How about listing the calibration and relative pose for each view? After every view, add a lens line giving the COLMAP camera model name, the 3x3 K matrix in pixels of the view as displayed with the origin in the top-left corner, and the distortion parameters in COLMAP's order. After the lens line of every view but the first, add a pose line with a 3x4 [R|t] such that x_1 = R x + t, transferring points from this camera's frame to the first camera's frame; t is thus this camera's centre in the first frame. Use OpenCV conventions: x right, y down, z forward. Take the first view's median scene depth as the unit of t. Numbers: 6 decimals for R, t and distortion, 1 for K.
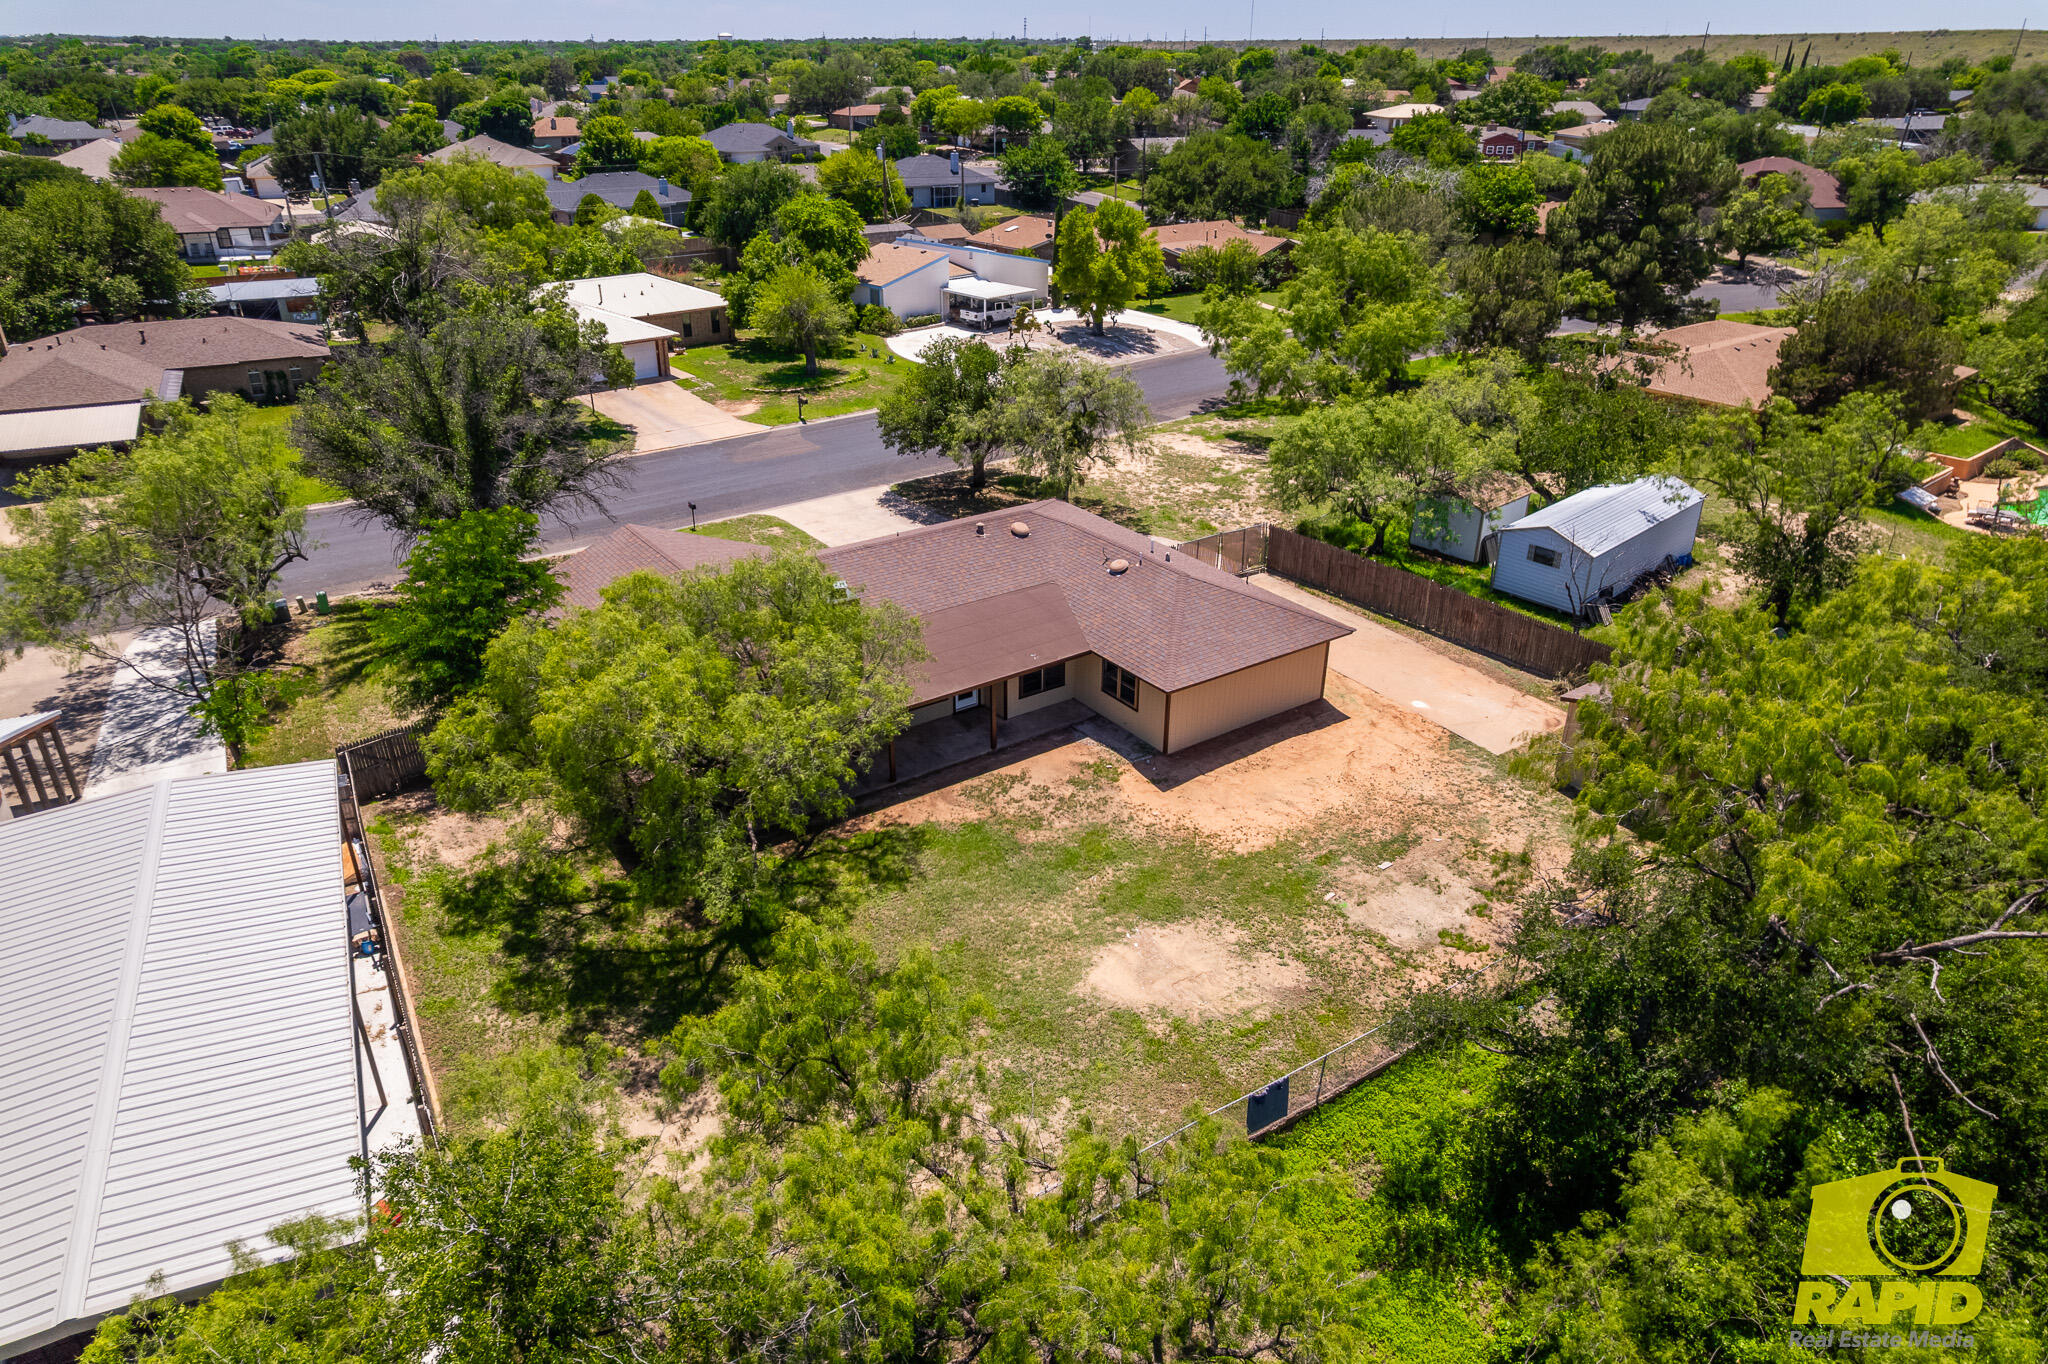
lens RADIAL K [[1312.6, 0, 1024.0], [0, 1312.6, 682.0], [0, 0, 1]] dist [-0.076490, 0.074959]
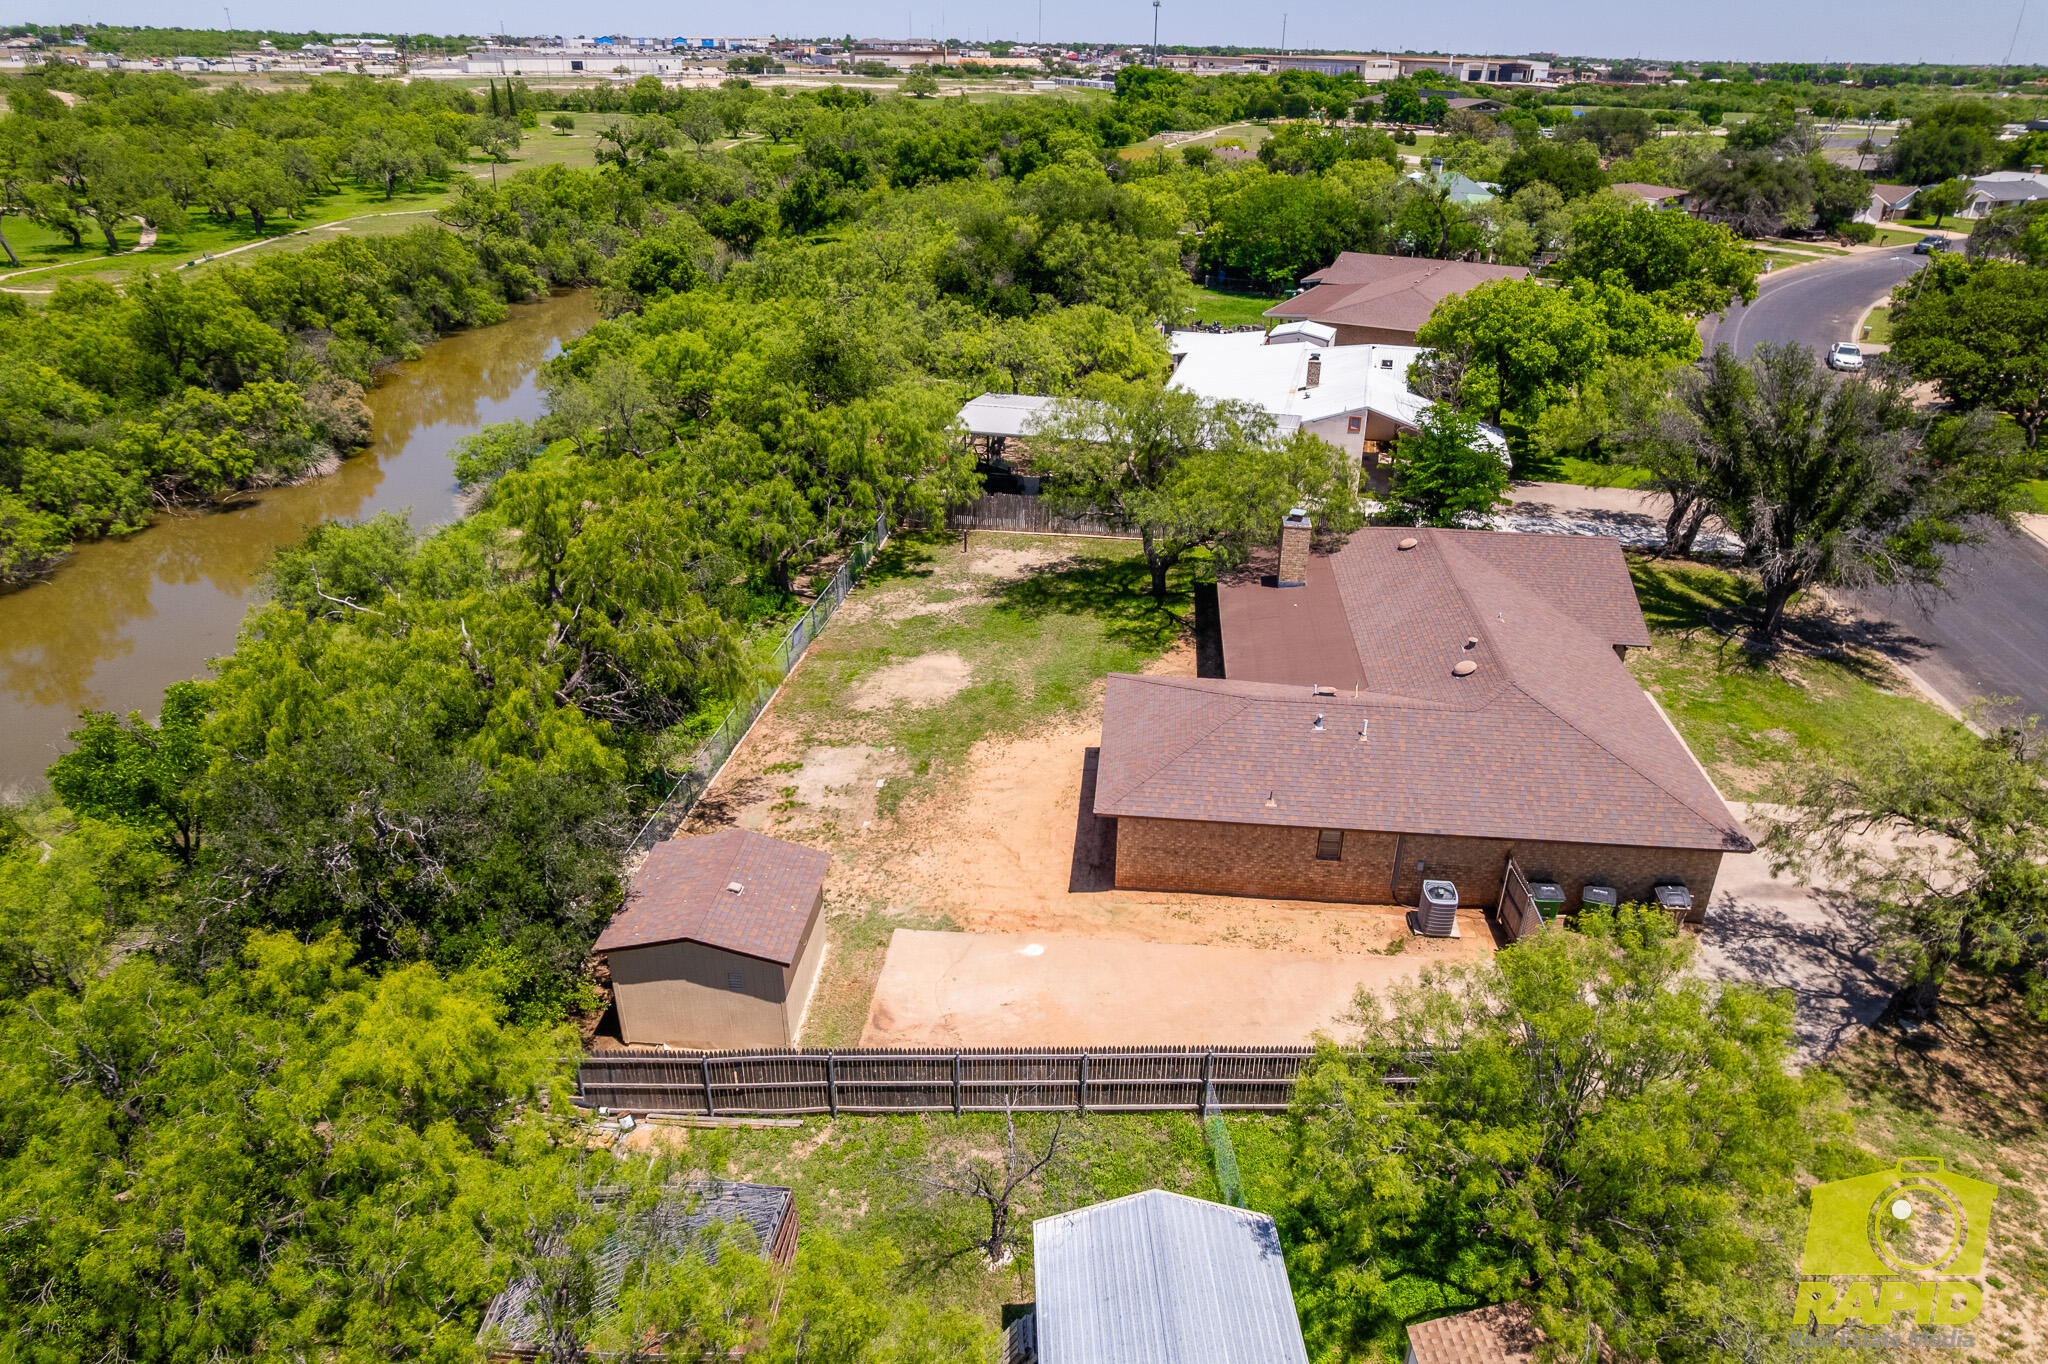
lens RADIAL K [[1312.6, 0, 1024.0], [0, 1312.6, 682.0], [0, 0, 1]] dist [-0.076490, 0.074959]
pose [[-0.657939, 0.318845, -0.682242, 0.583832], [-0.345452, 0.677220, 0.649644, -0.432799], [0.669163, 0.663108, -0.335424, 0.873909]]
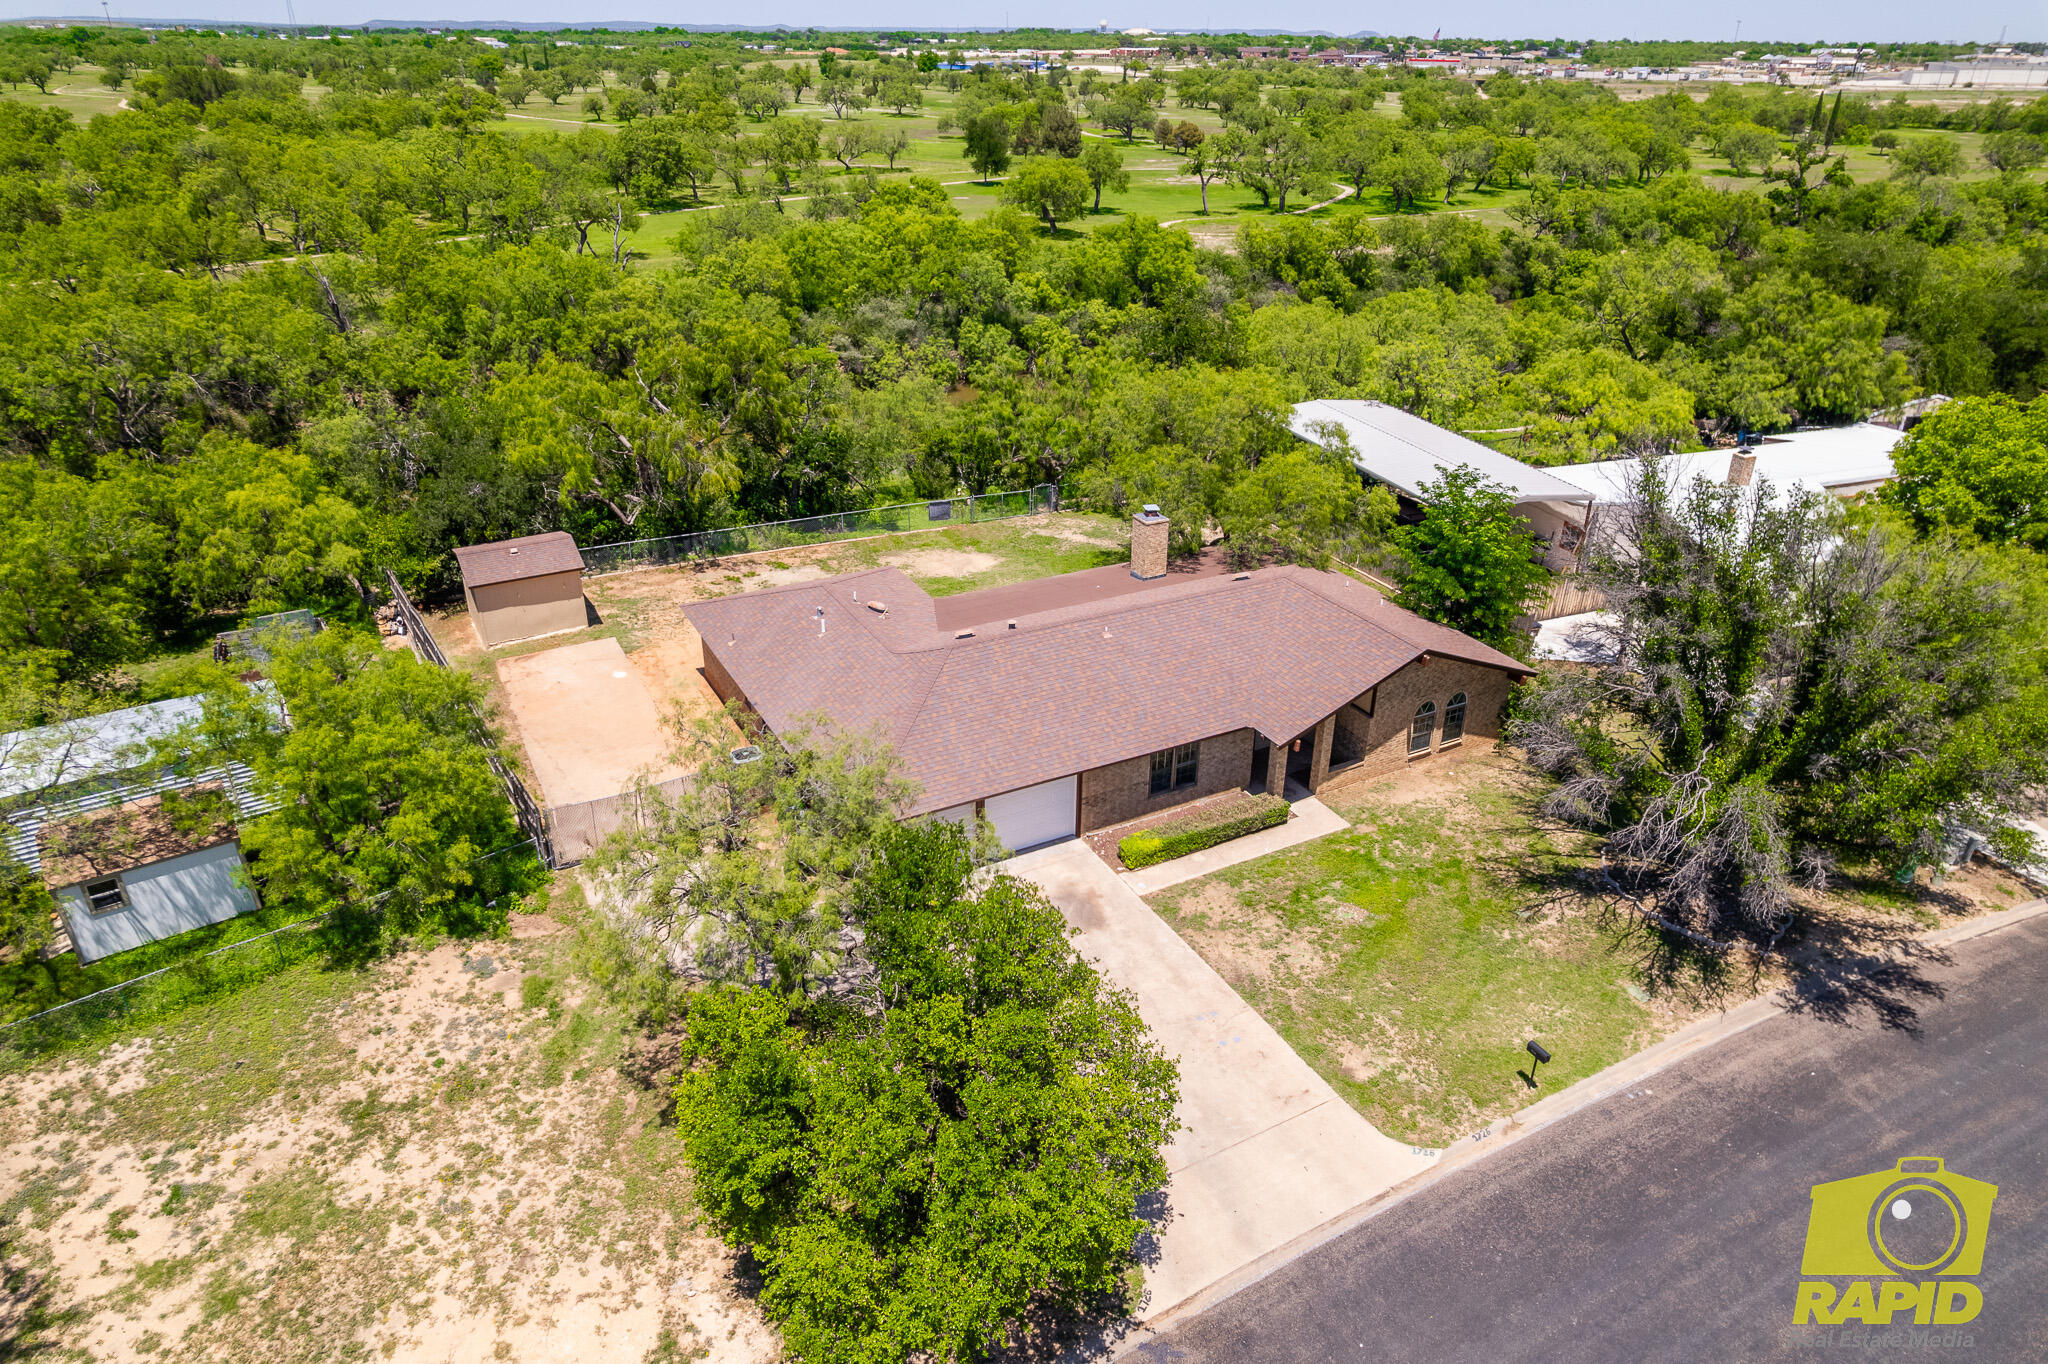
lens RADIAL K [[1312.6, 0, 1024.0], [0, 1312.6, 682.0], [0, 0, 1]] dist [-0.076490, 0.074959]
pose [[-0.991960, -0.070740, 0.104938, -0.105993], [0.040181, 0.610245, 0.791193, -0.619921], [-0.120007, 0.789048, -0.602496, 1.228253]]
